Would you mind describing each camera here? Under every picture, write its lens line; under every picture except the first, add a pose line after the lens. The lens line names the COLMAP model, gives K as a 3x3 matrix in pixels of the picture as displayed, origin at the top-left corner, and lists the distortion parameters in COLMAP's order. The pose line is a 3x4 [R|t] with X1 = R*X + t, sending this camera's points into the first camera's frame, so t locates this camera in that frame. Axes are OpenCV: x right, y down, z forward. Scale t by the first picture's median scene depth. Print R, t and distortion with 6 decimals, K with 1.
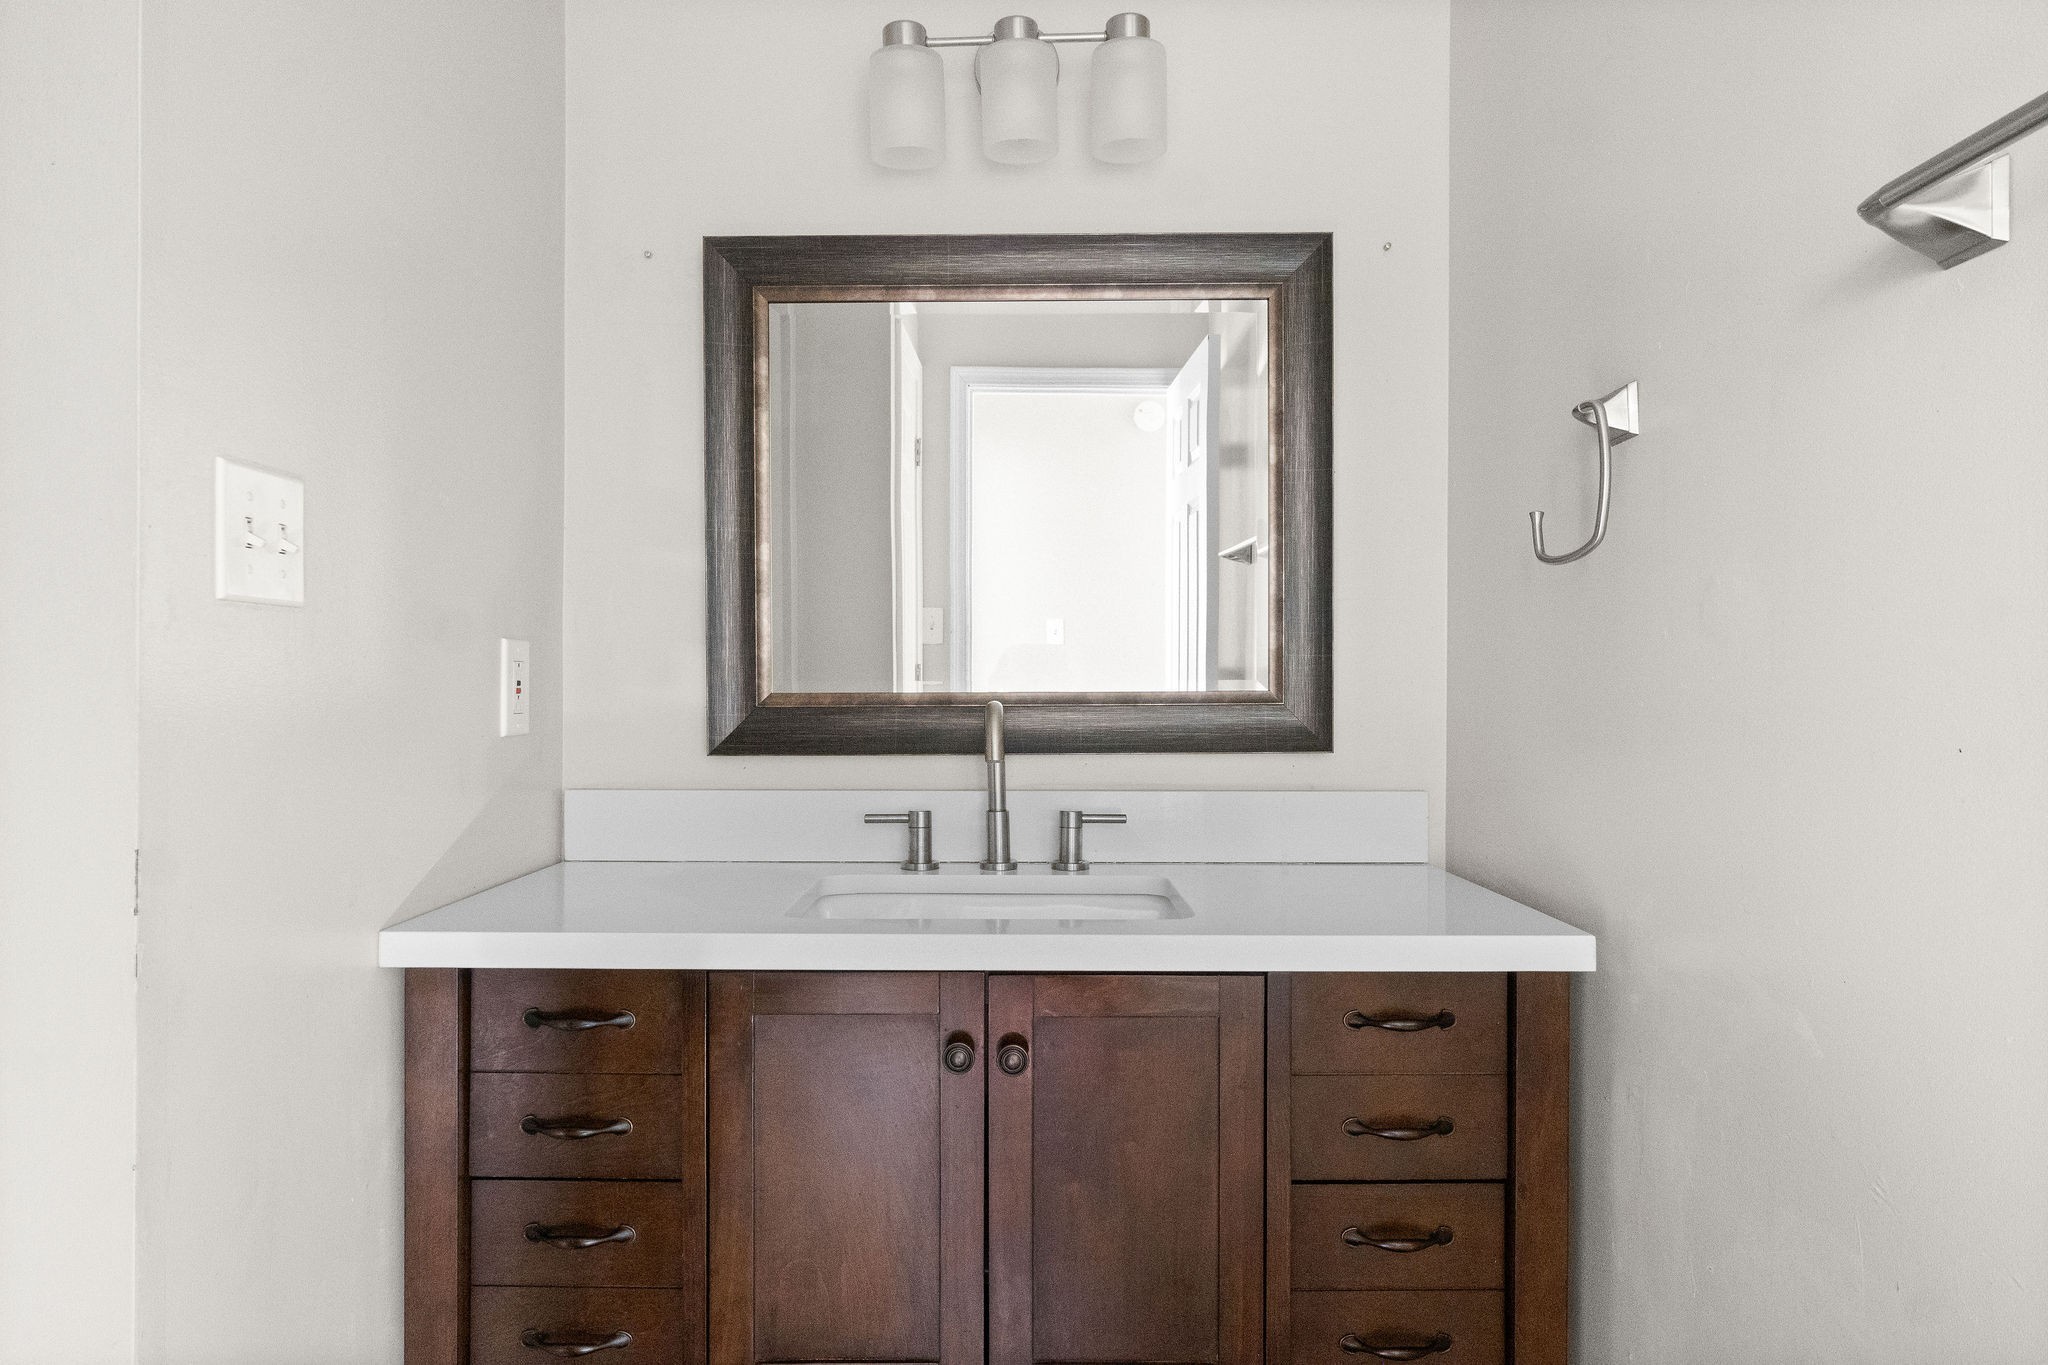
lens RADIAL K [[1258.3, 0, 1021.4], [0, 1258.3, 691.8], [0, 0, 1]] dist [0.003532, 0.003375]
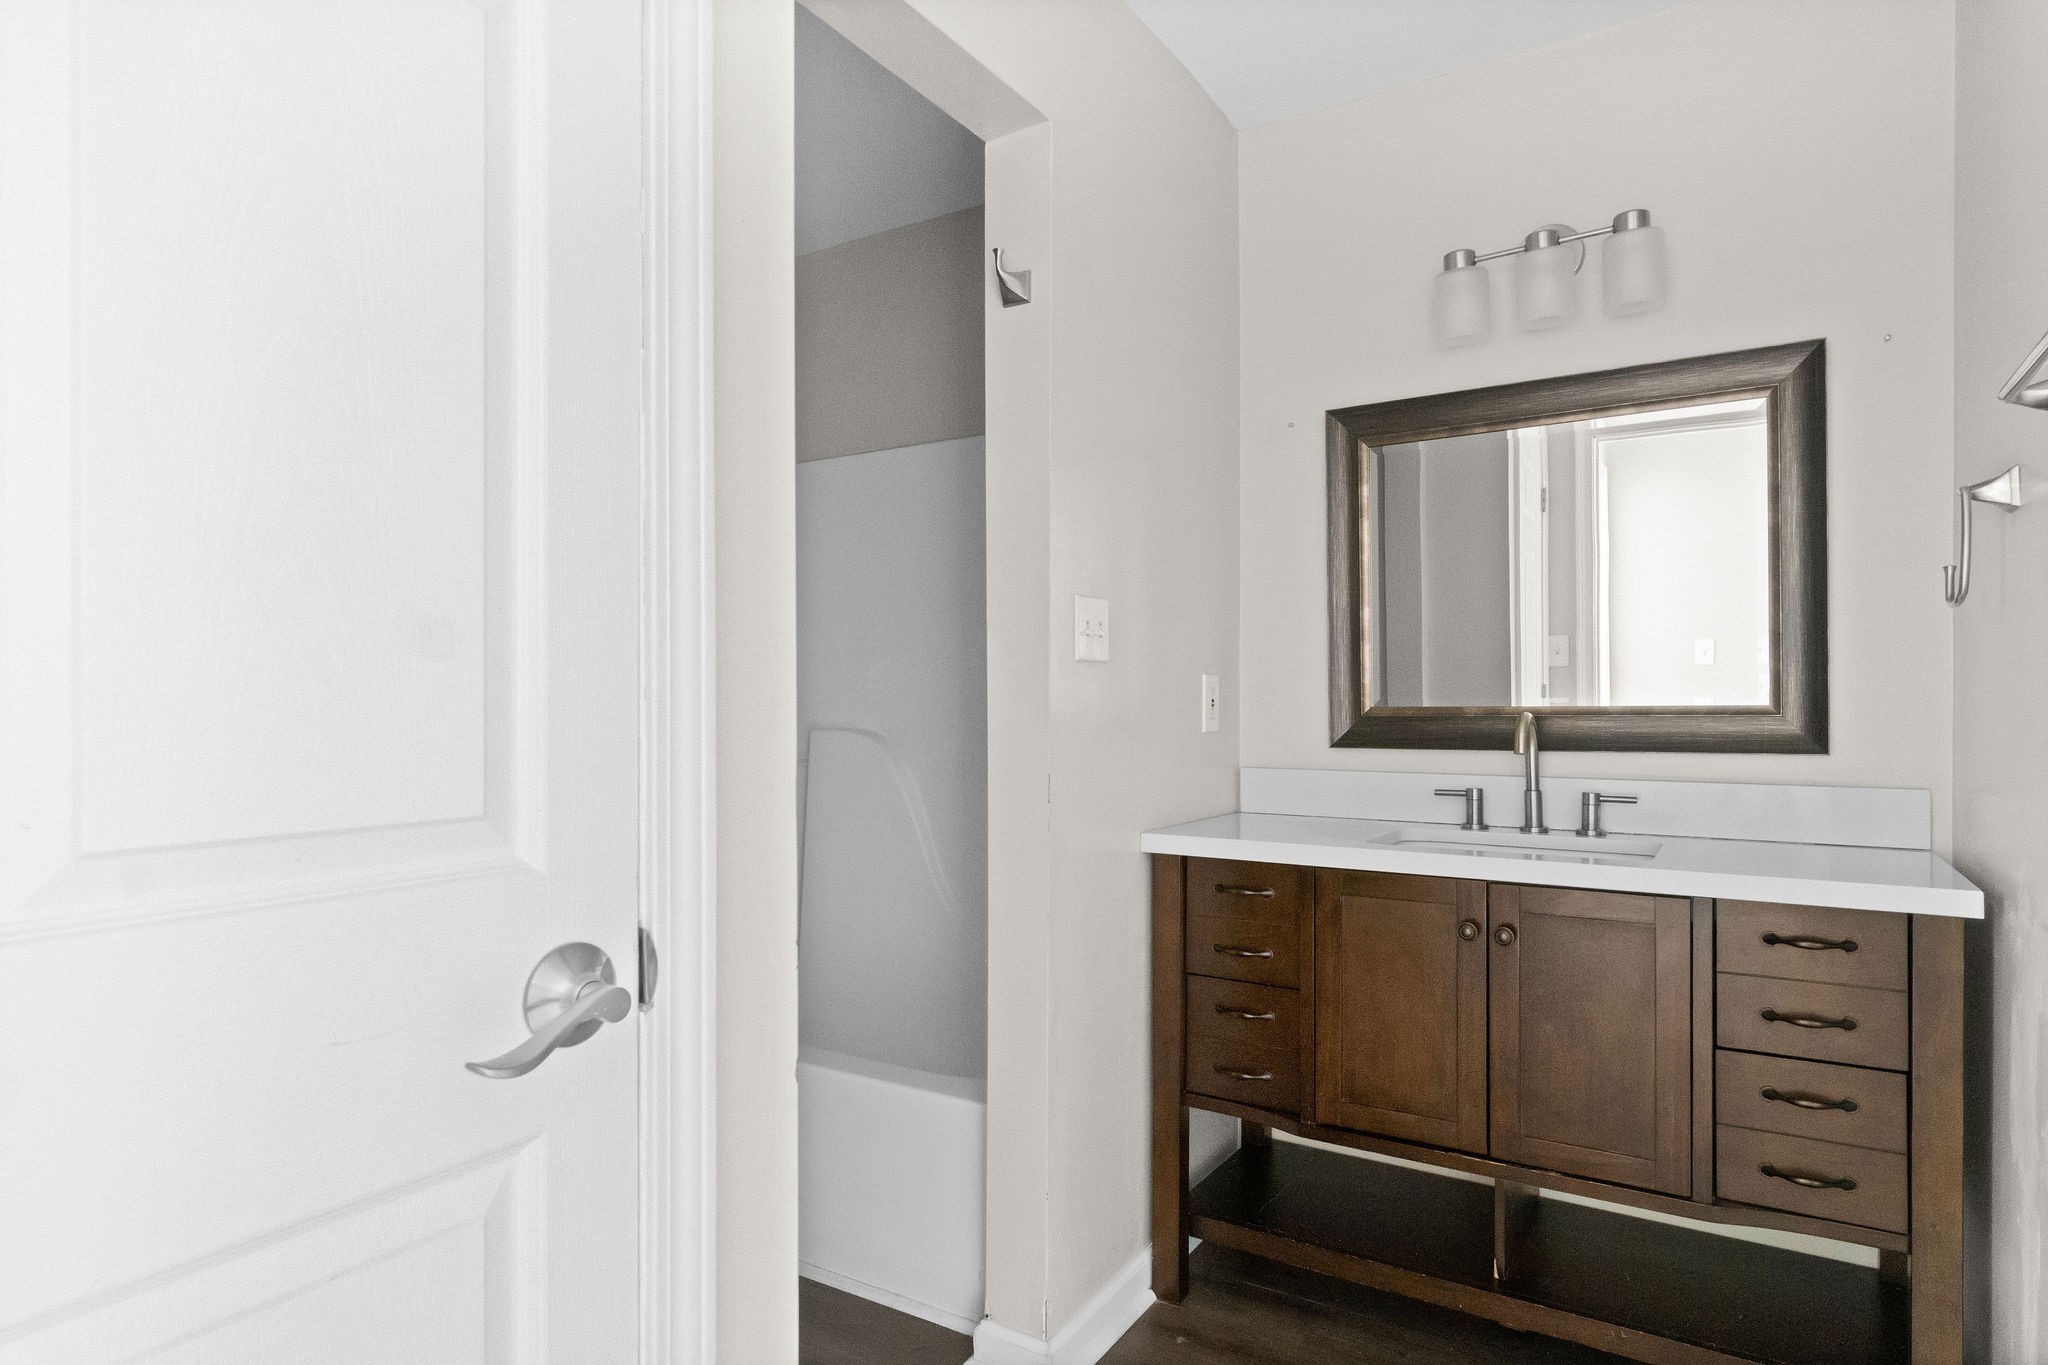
lens RADIAL K [[1109.5, 0, 1023.2], [0, 1109.5, 695.9], [0, 0, 1]] dist [0.002881, 0.000792]
pose [[0.848934, -0.004542, -0.528479, 0.159043], [-0.001846, 0.999931, -0.011560, 0.004253], [0.528496, 0.010790, 0.848867, -0.367797]]
